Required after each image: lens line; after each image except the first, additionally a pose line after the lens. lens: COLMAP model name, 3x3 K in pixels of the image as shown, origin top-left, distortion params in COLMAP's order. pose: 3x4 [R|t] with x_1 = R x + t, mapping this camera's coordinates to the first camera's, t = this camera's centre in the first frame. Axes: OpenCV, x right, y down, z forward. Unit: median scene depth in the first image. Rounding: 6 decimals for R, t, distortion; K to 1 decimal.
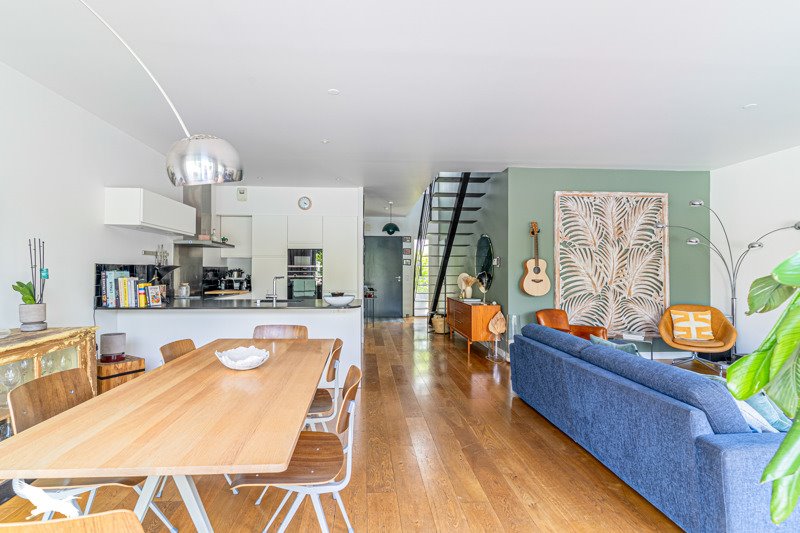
lens RADIAL K [[386.0, 0, 400.0], [0, 386.0, 266.5], [0, 0, 1]] dist [0.000501, 0.000085]
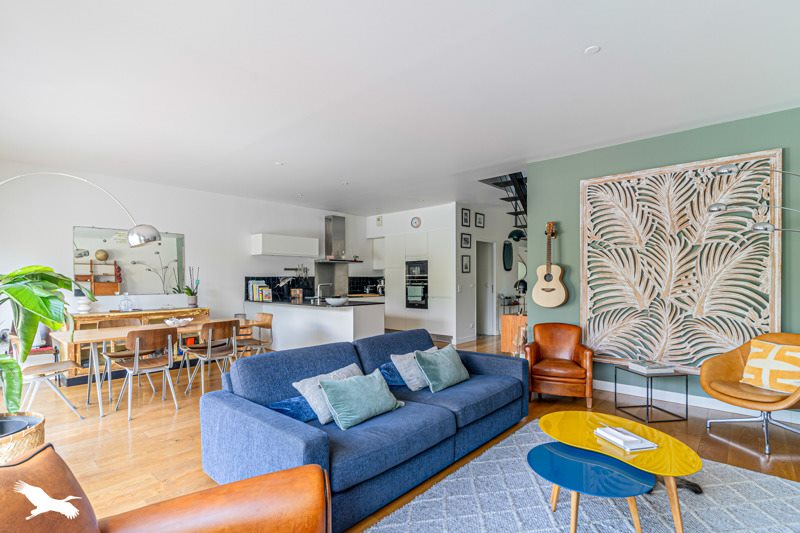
lens RADIAL K [[393.0, 0, 399.2], [0, 393.0, 280.5], [0, 0, 1]] dist [-0.000044, 0.000014]
pose [[0.694436, -0.002892, -0.719549, 0.726808], [0.014551, 0.999844, 0.010024, 0.002272], [0.719408, -0.017432, 0.694369, 0.139627]]
